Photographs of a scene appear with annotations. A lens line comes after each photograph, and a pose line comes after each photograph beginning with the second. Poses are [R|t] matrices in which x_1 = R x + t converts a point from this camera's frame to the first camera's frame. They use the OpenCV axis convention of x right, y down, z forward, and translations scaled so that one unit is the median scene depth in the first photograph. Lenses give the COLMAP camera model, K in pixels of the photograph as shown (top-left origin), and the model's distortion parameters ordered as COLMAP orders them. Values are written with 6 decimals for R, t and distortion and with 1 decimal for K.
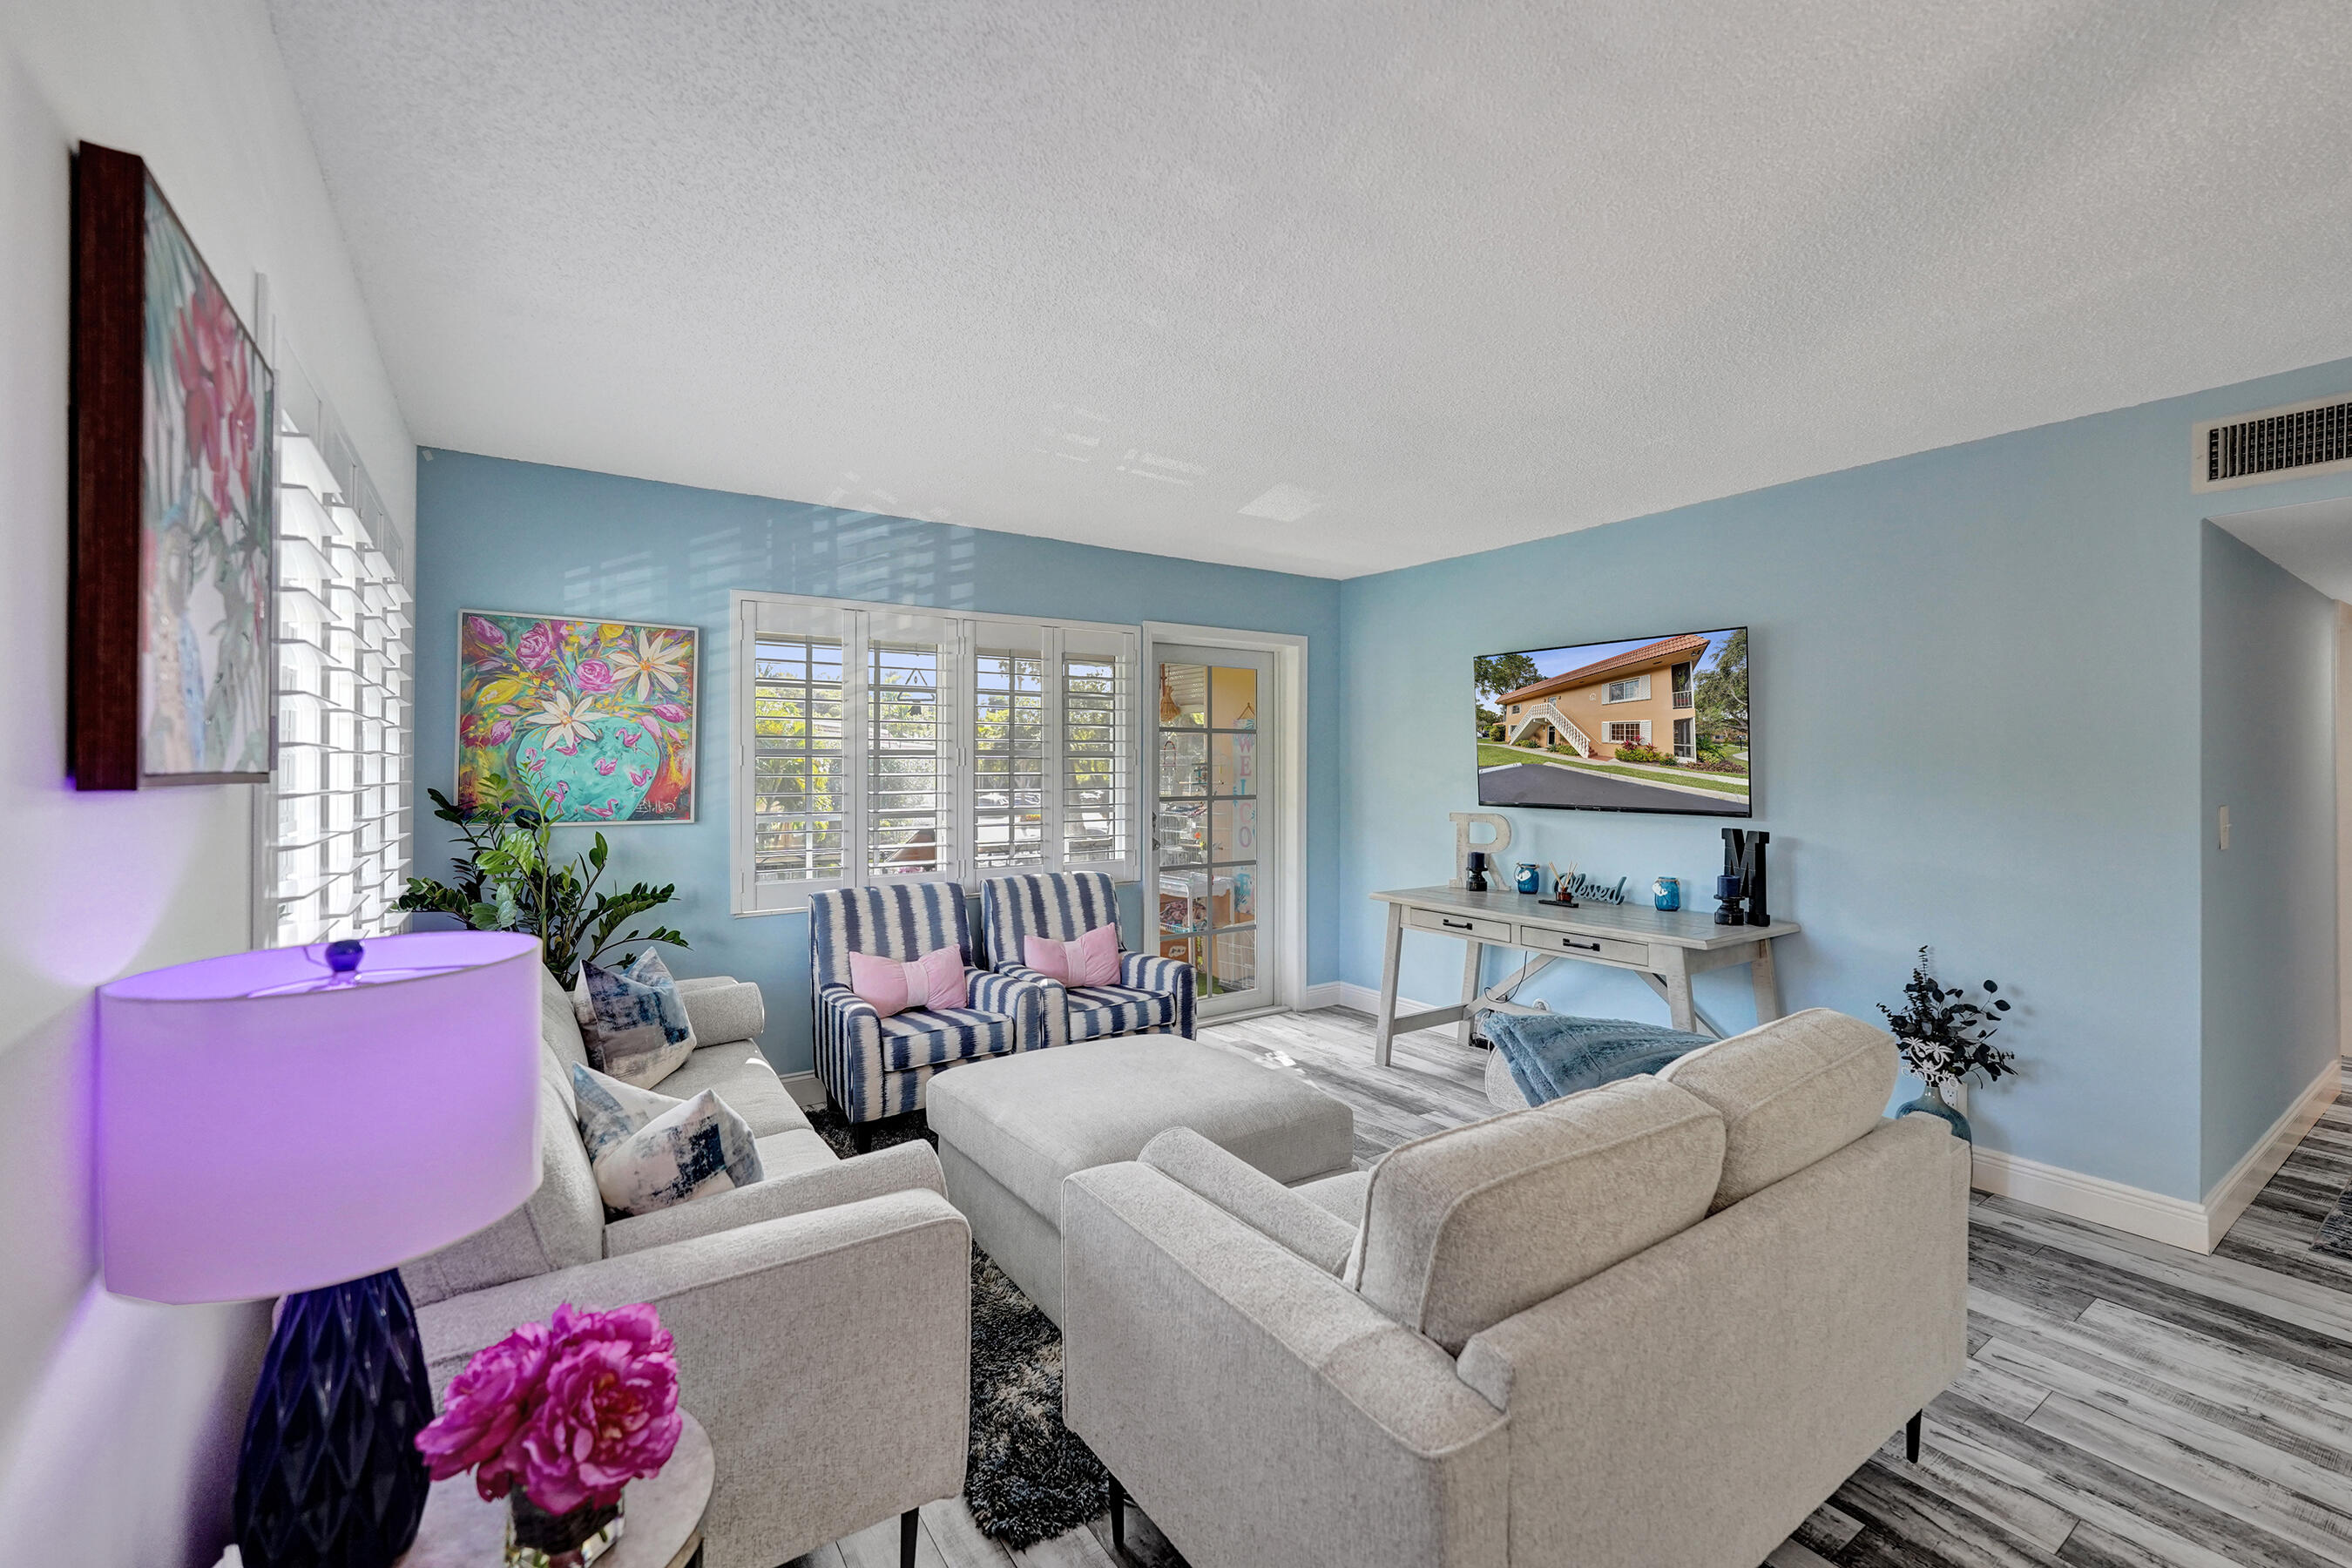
lens RADIAL K [[975.3, 0, 1179.9], [0, 975.3, 749.4], [0, 0, 1]] dist [0.008845, 0.000038]
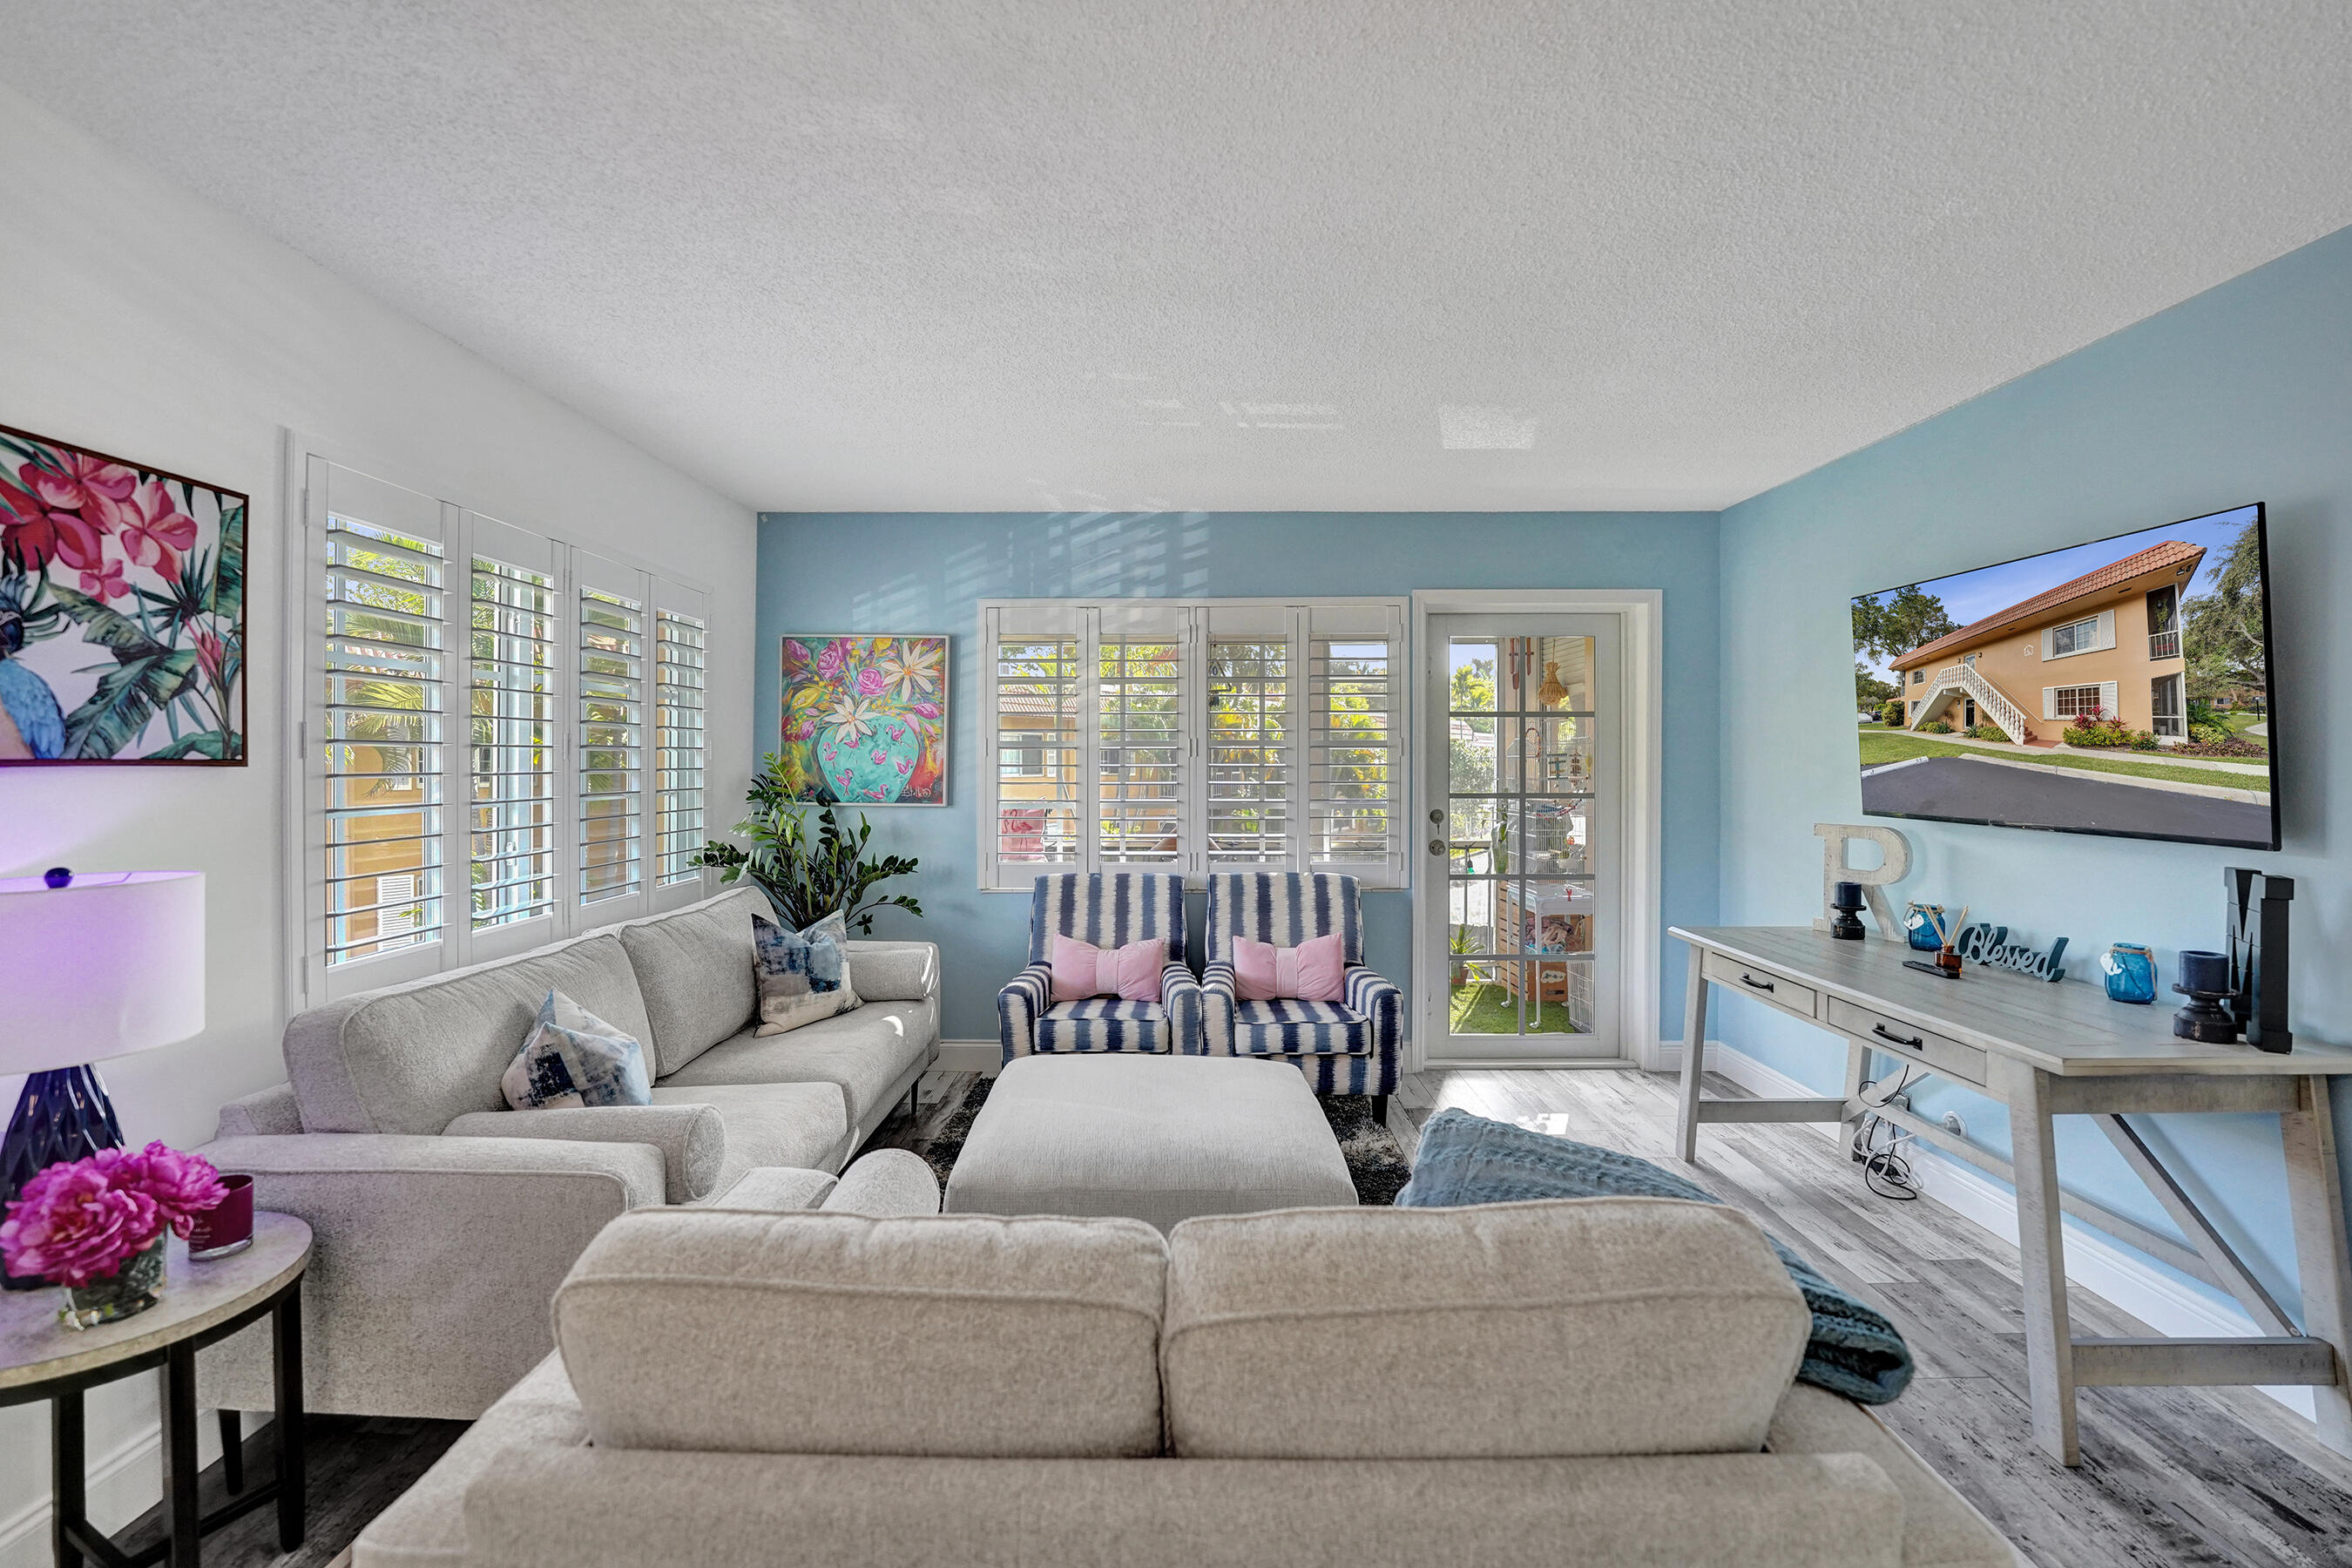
lens RADIAL K [[998.3, 0, 1178.2], [0, 998.3, 751.7], [0, 0, 1]] dist [-0.017233, 0.000302]
pose [[0.821729, 0.001006, -0.569878, 0.394336], [0.007921, 0.999882, 0.013188, -0.002120], [0.569824, -0.015351, 0.821624, 0.196810]]
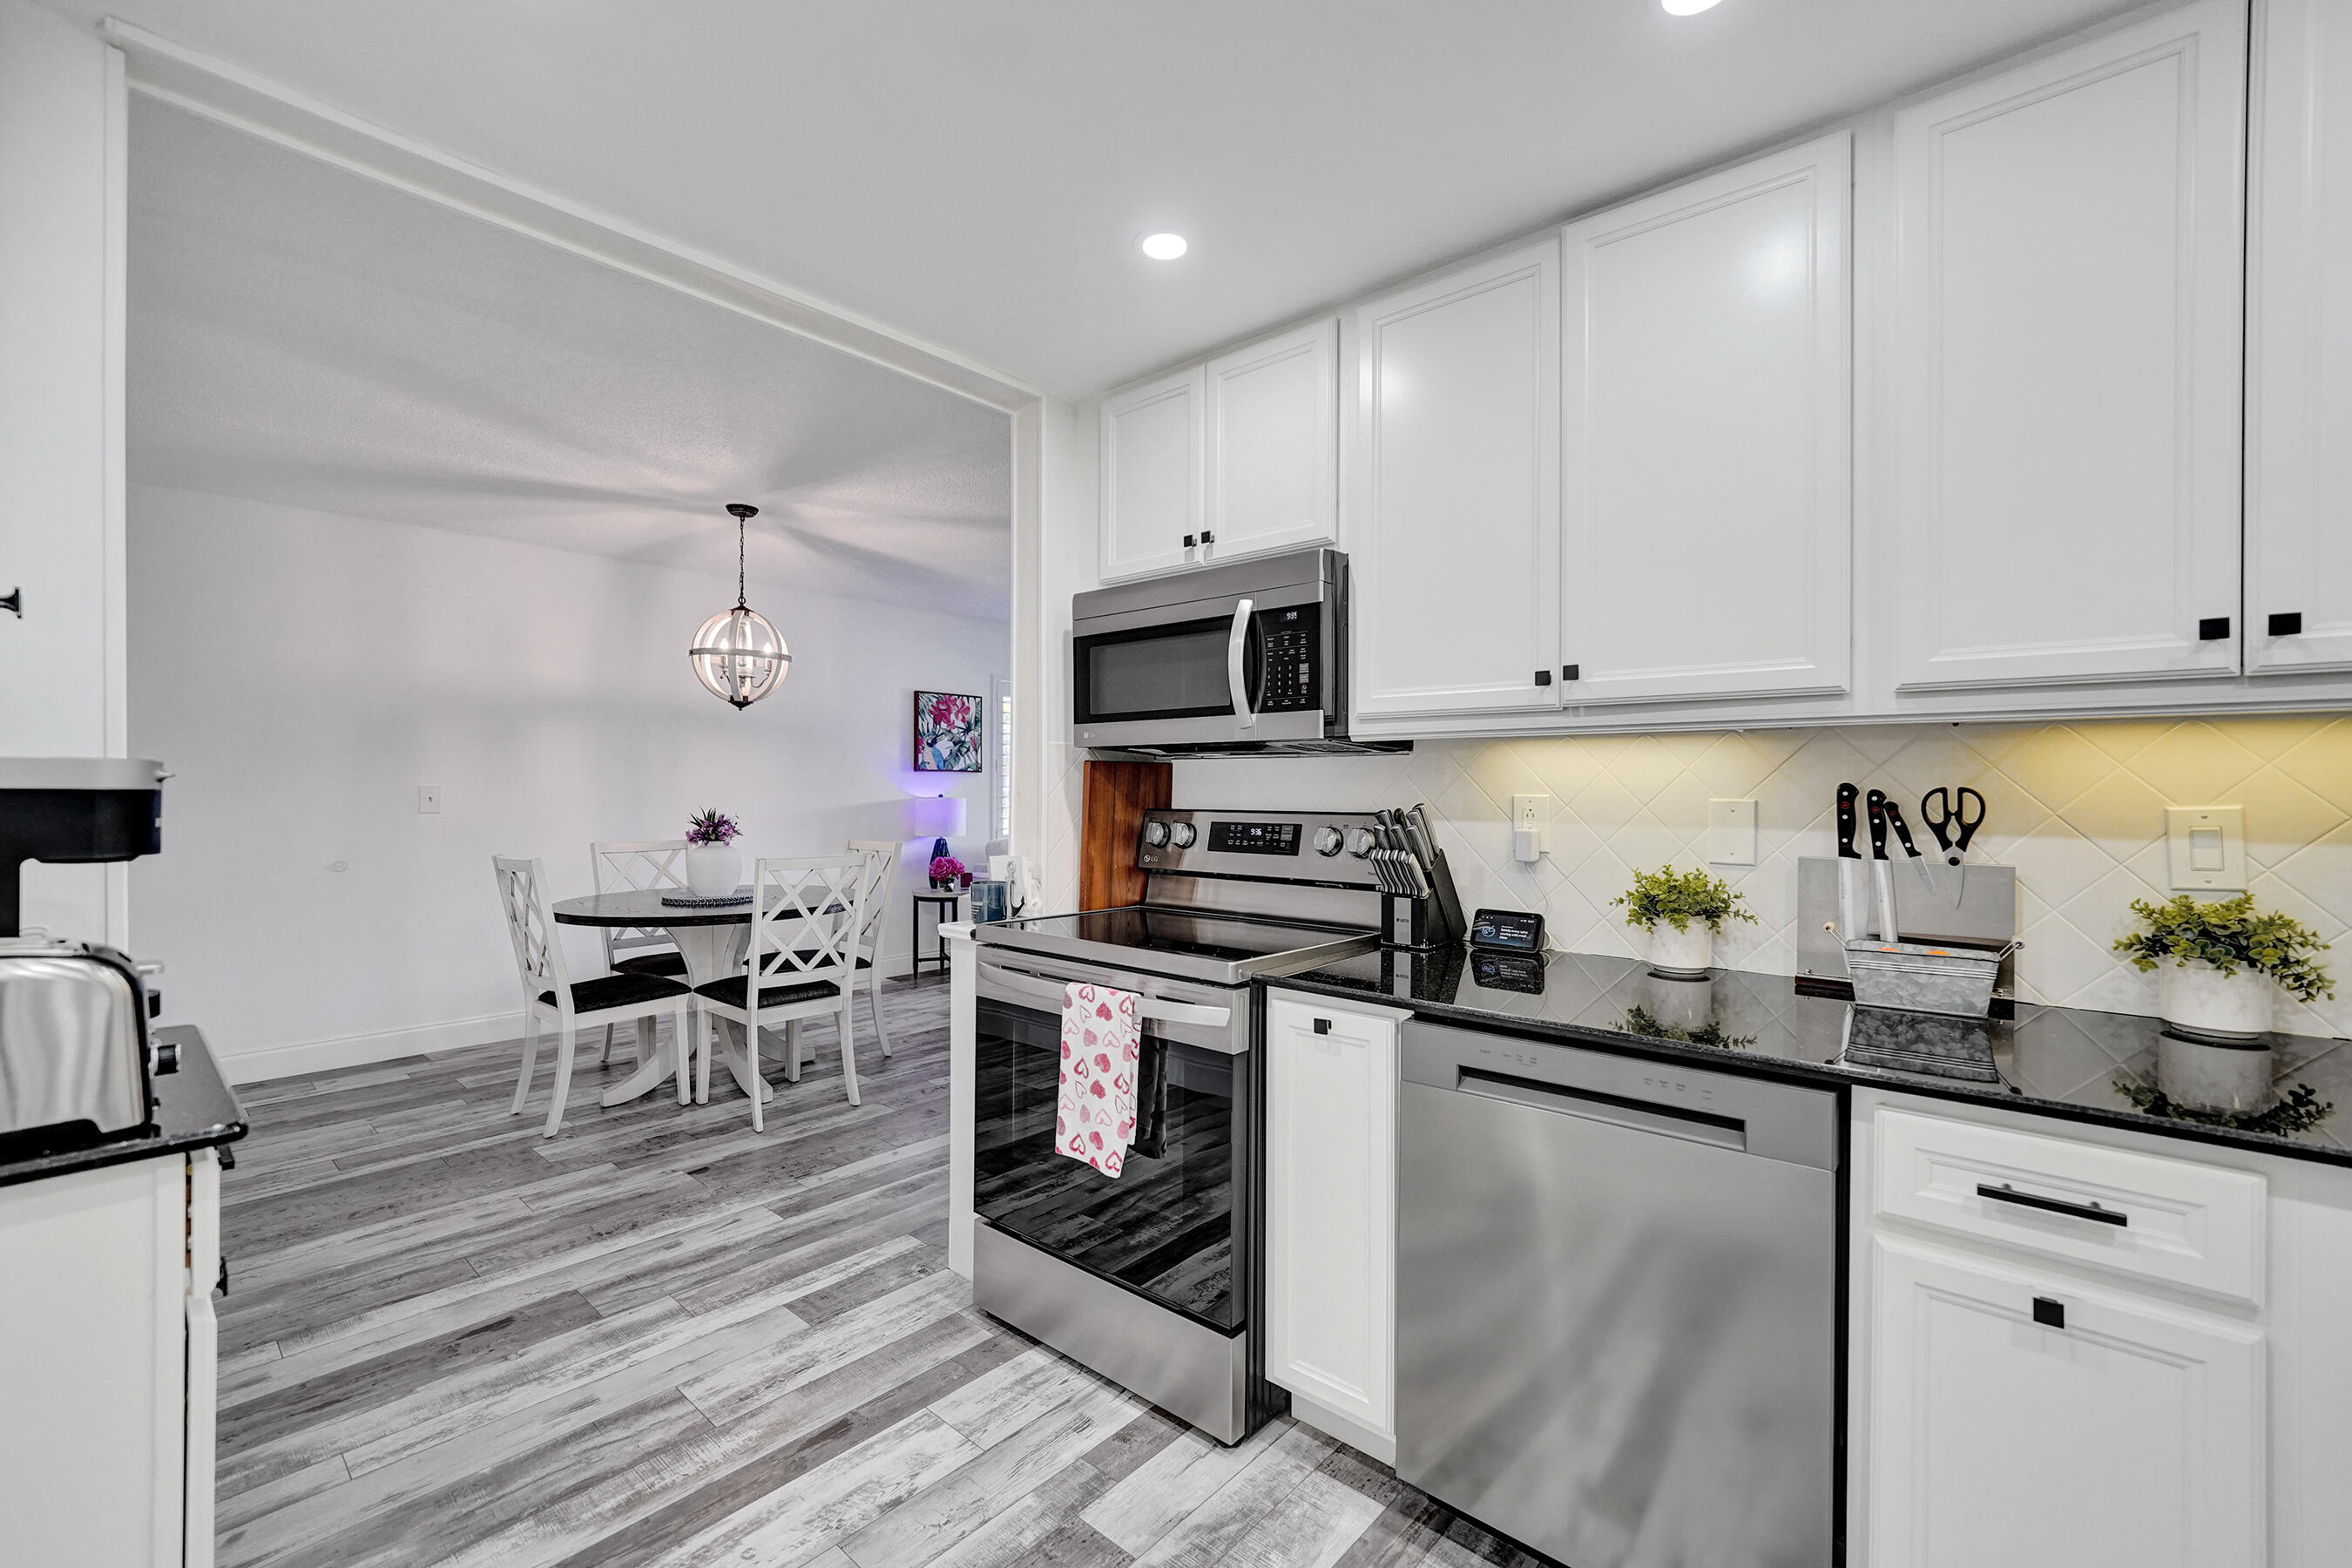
lens RADIAL K [[980.3, 0, 1176.0], [0, 980.3, 784.0], [0, 0, 1]] dist [-0.017414, 0.000094]
pose [[0.257742, 0.003500, -0.966207, 1.611093], [0.016096, 0.999839, 0.007915, 0.022078], [0.966080, -0.017592, 0.257644, 0.219663]]
